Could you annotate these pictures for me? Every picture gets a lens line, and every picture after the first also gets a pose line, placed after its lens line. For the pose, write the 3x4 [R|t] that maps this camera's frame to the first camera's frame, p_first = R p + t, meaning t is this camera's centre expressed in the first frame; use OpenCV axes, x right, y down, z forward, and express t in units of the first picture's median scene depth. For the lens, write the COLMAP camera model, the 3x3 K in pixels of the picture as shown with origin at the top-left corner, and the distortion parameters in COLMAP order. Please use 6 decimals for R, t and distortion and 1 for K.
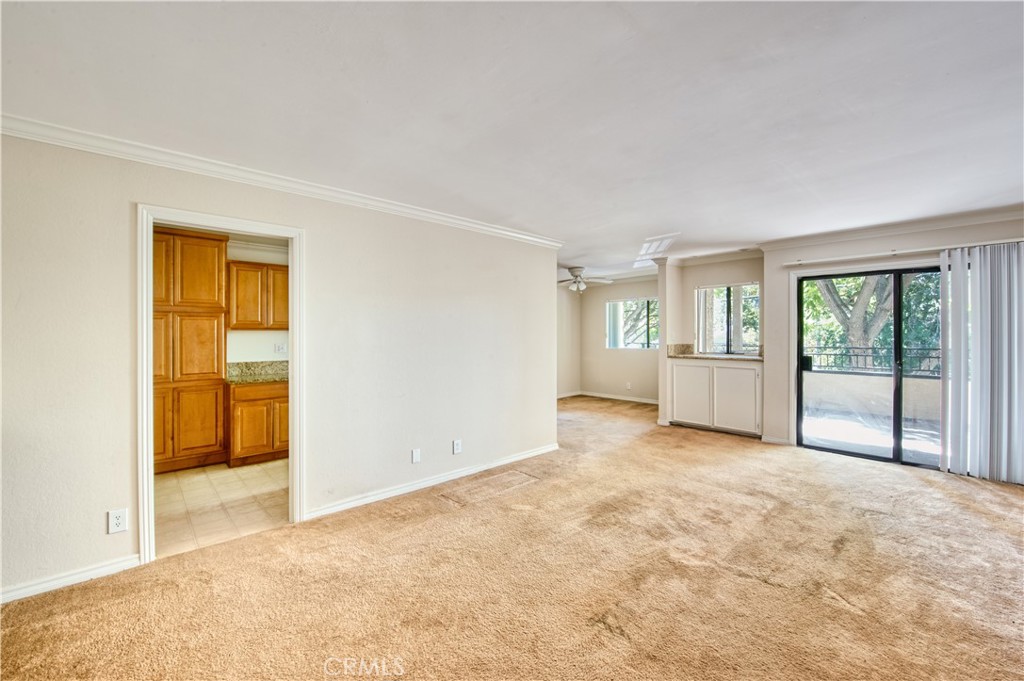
lens RADIAL K [[411.3, 0, 513.2], [0, 411.3, 339.1], [0, 0, 1]] dist [-0.004930, -0.000427]
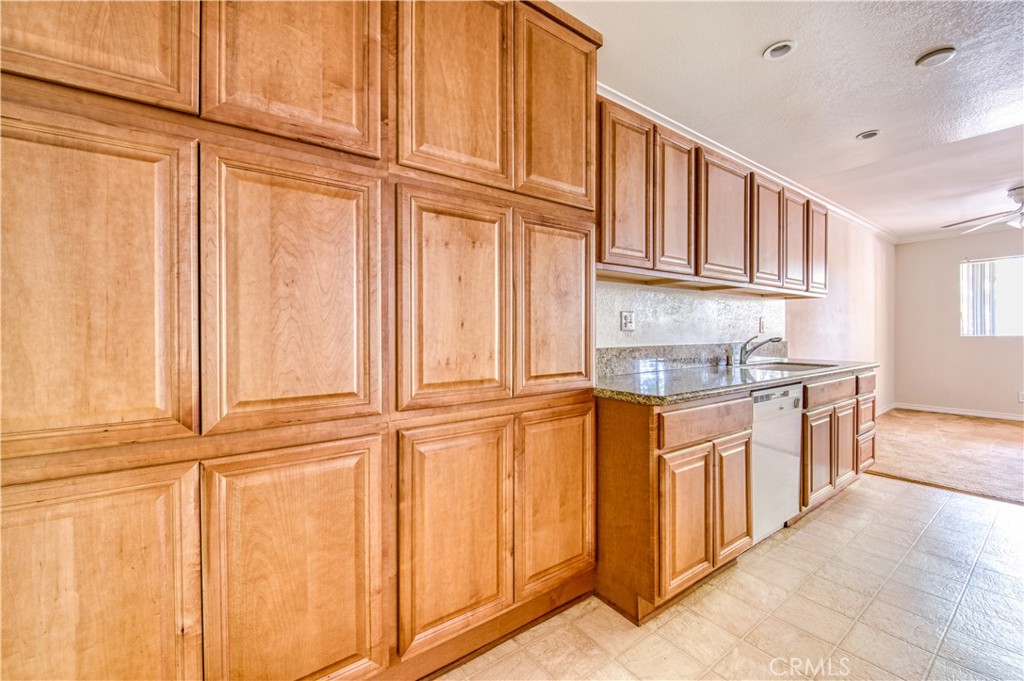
lens RADIAL K [[411.3, 0, 514.5], [0, 411.3, 338.2], [0, 0, 1]] dist [-0.004930, -0.000427]
pose [[0.991494, -0.002270, -0.130136, -0.779425], [0.002250, 0.999997, -0.000304, 0.051128], [0.130136, 0.000009, 0.991496, 0.632715]]
